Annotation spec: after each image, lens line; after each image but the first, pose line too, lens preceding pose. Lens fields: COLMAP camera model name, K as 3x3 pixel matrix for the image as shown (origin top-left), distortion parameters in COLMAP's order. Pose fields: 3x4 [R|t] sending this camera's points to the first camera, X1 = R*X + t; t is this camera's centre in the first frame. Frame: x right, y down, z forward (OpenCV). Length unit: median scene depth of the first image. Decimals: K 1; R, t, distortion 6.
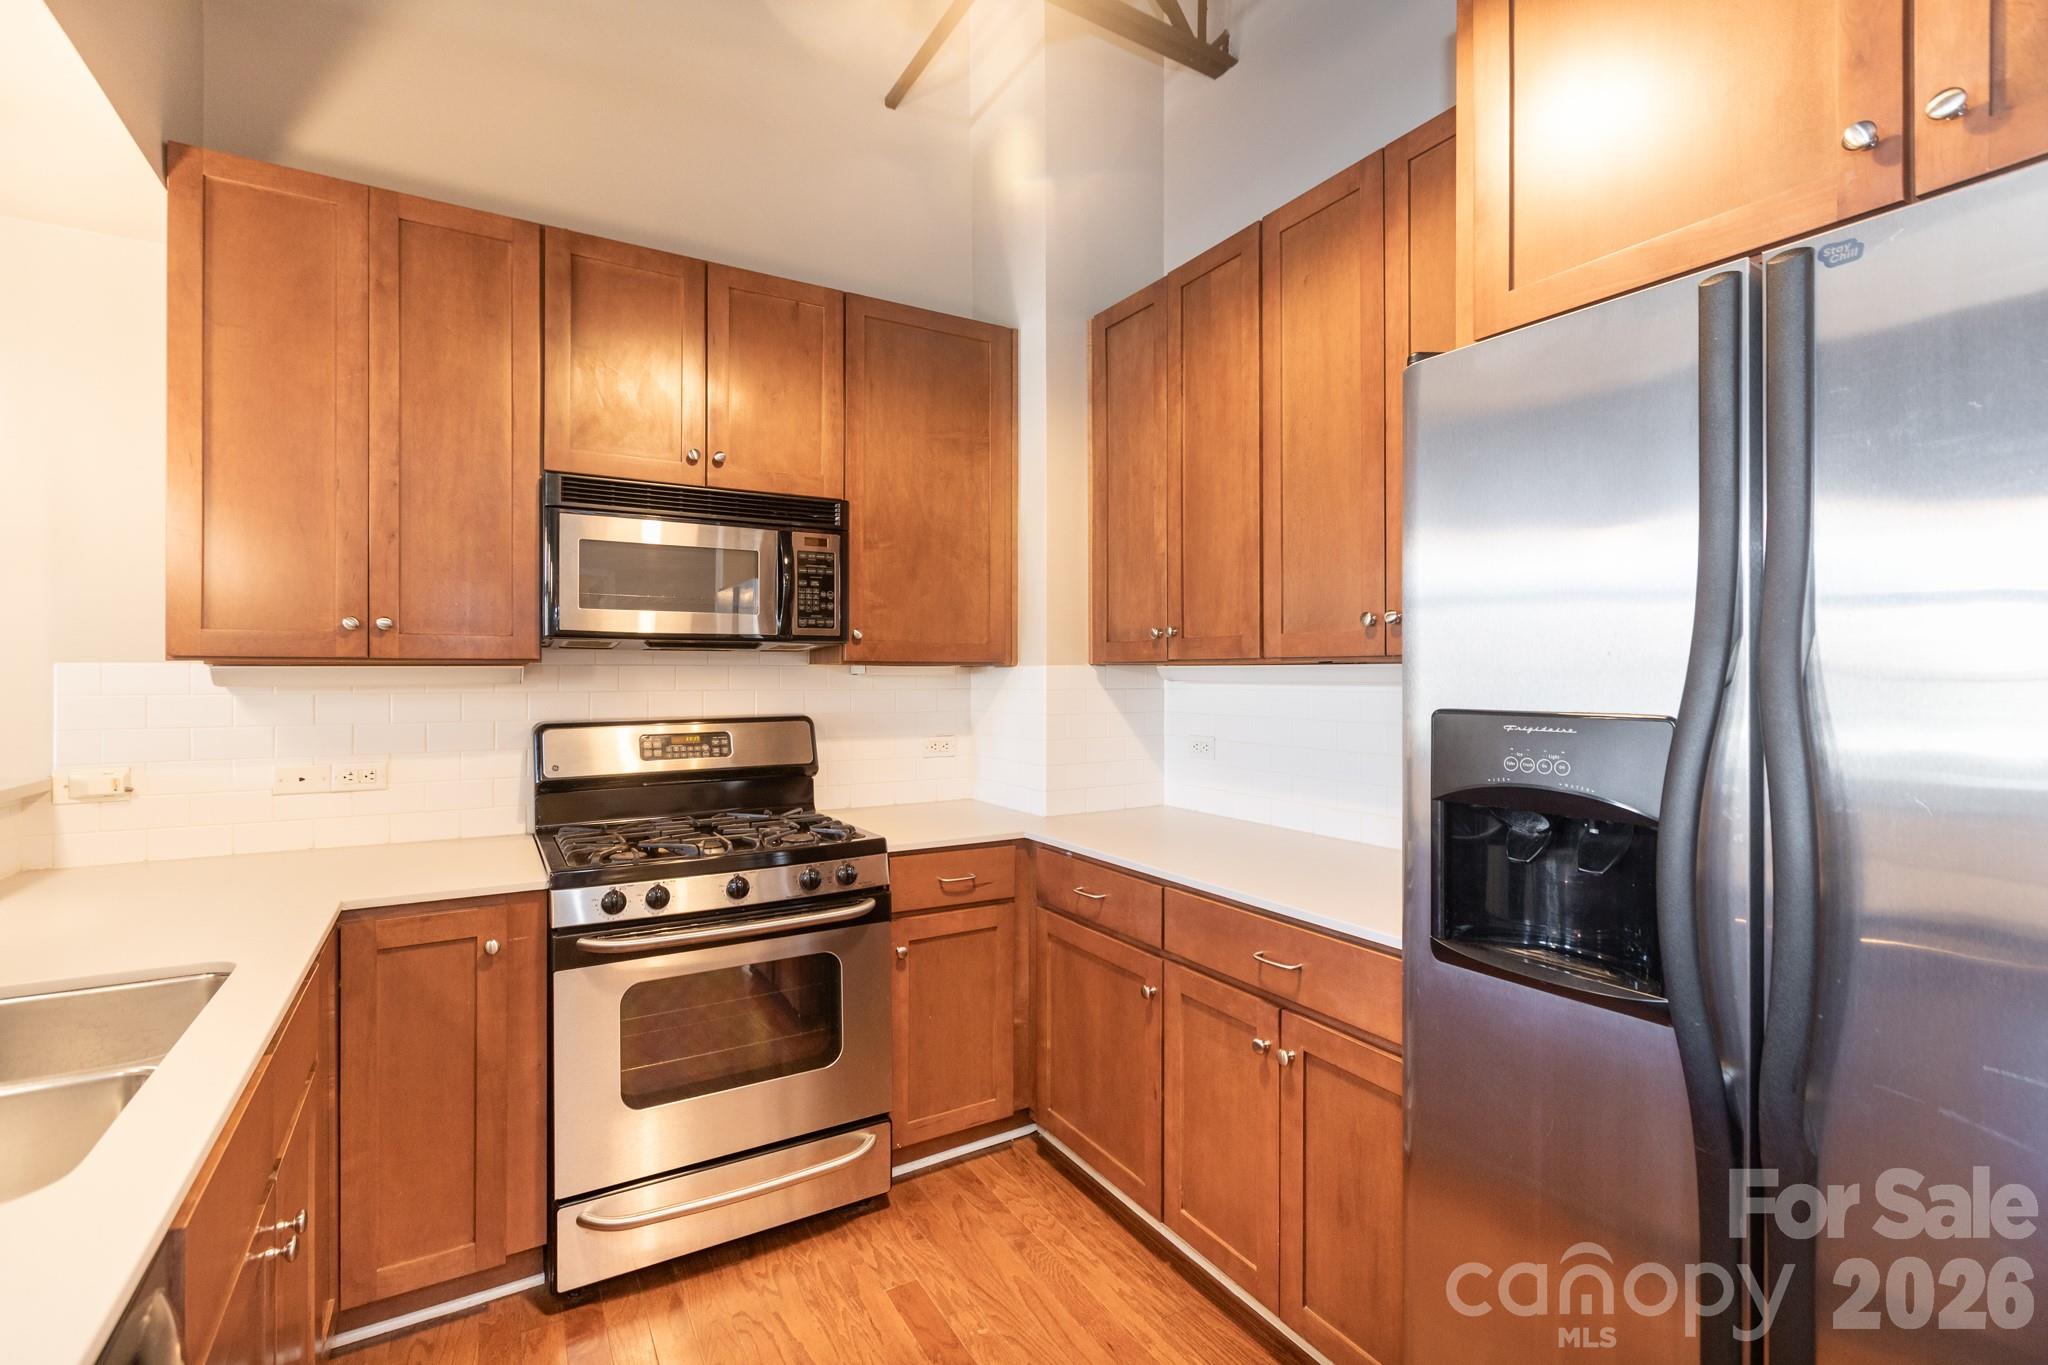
lens RADIAL K [[928.1, 0, 1017.4], [0, 928.1, 674.8], [0, 0, 1]] dist [-0.001432, 0.000254]
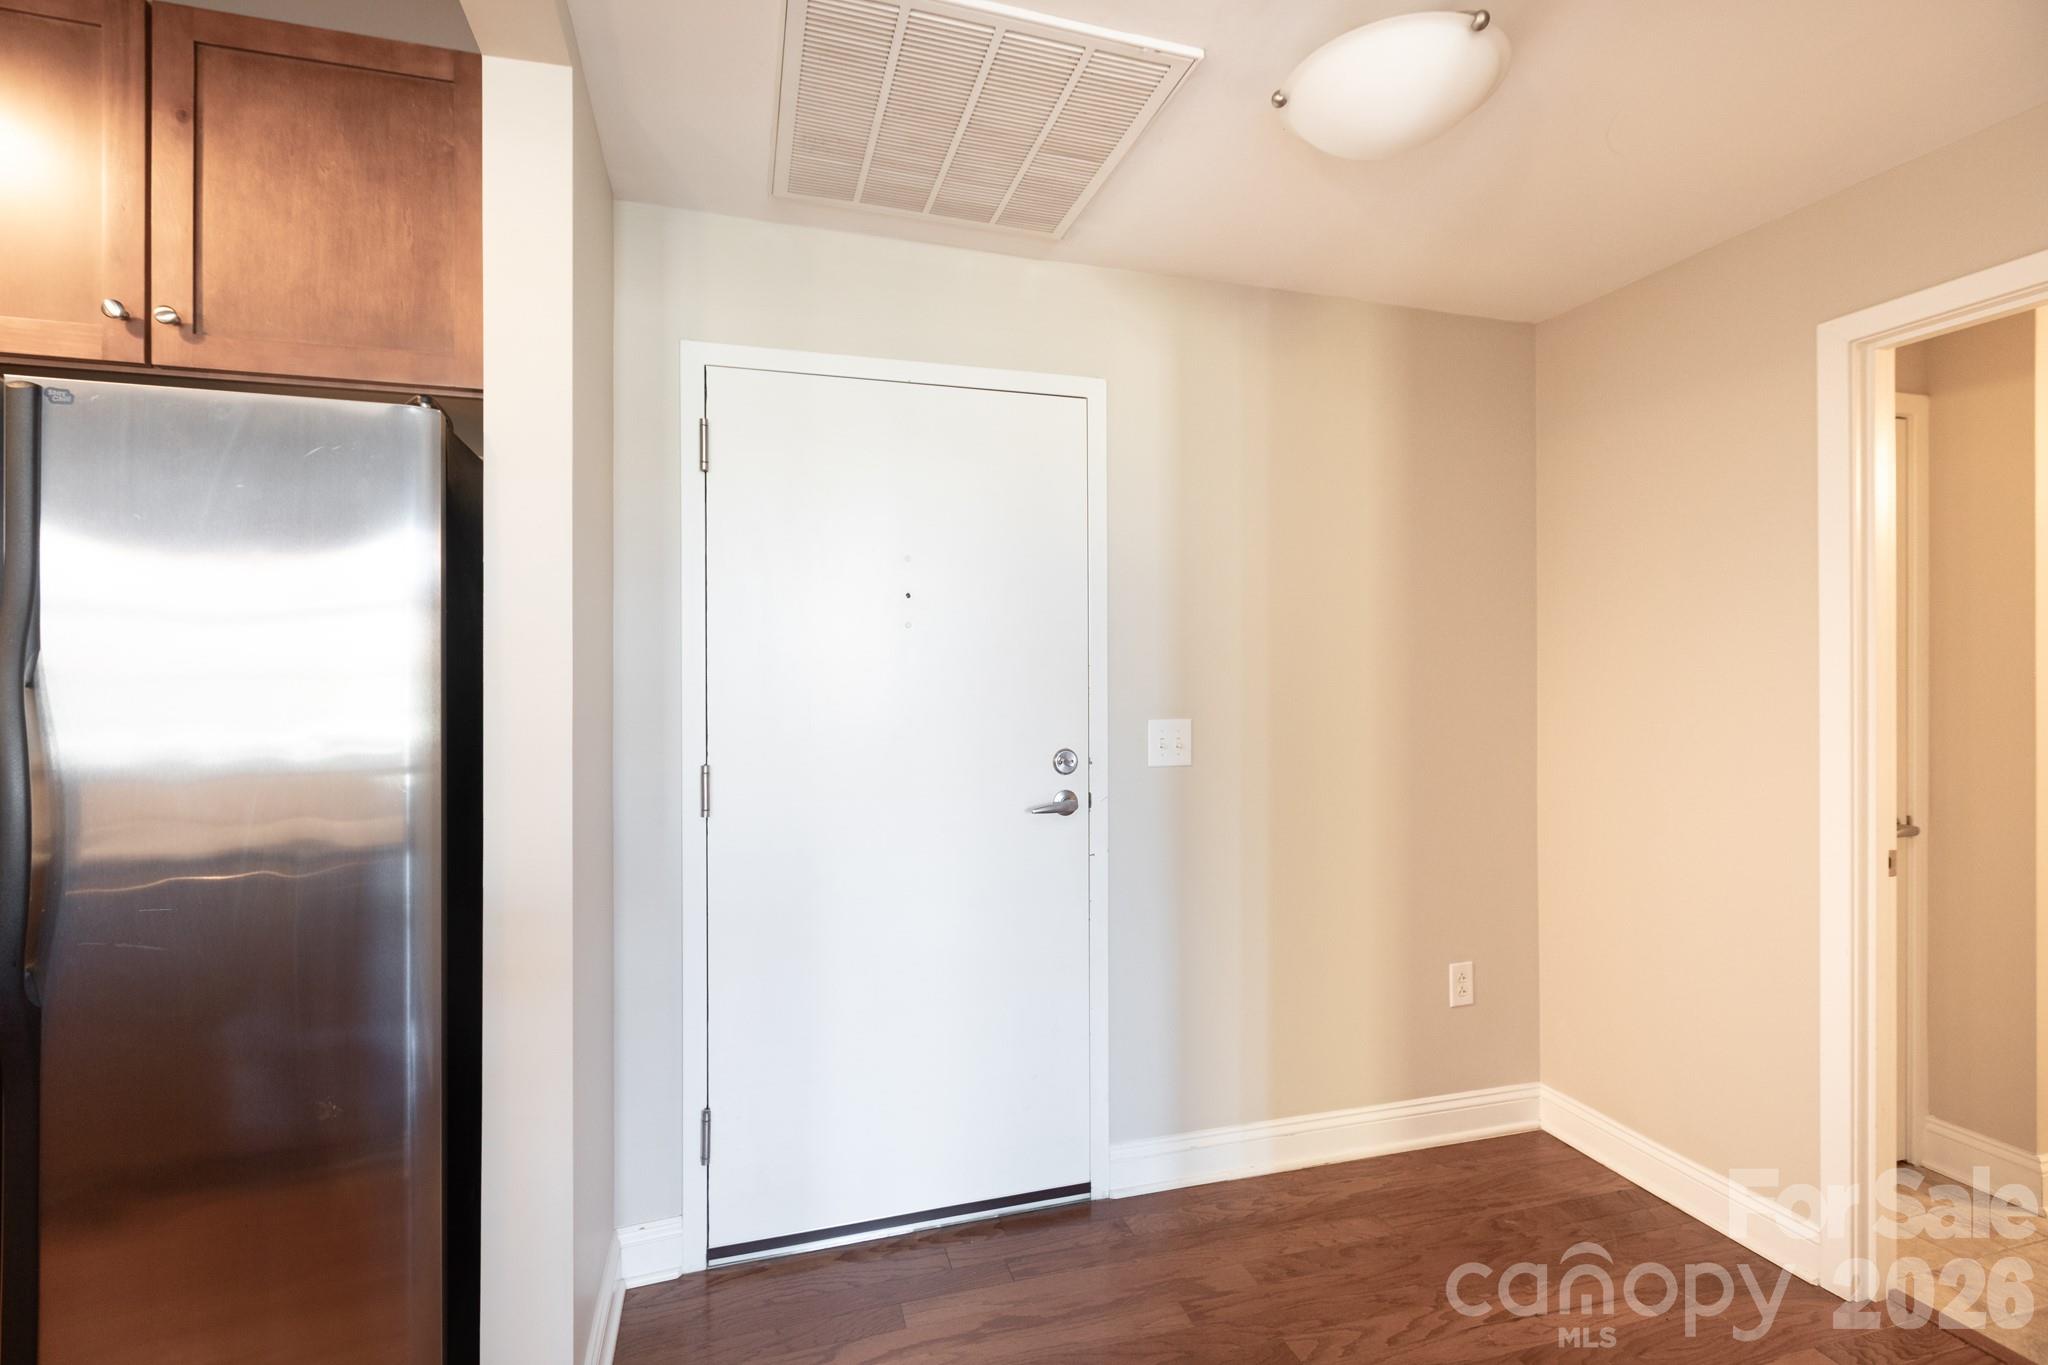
lens RADIAL K [[928.1, 0, 1017.4], [0, 928.1, 674.8], [0, 0, 1]] dist [-0.001432, 0.000254]
pose [[0.238147, 0.001366, 0.971228, -0.178275], [0.001584, 0.999997, -0.001795, -0.001409], [-0.971228, 0.001966, 0.238144, -0.777684]]
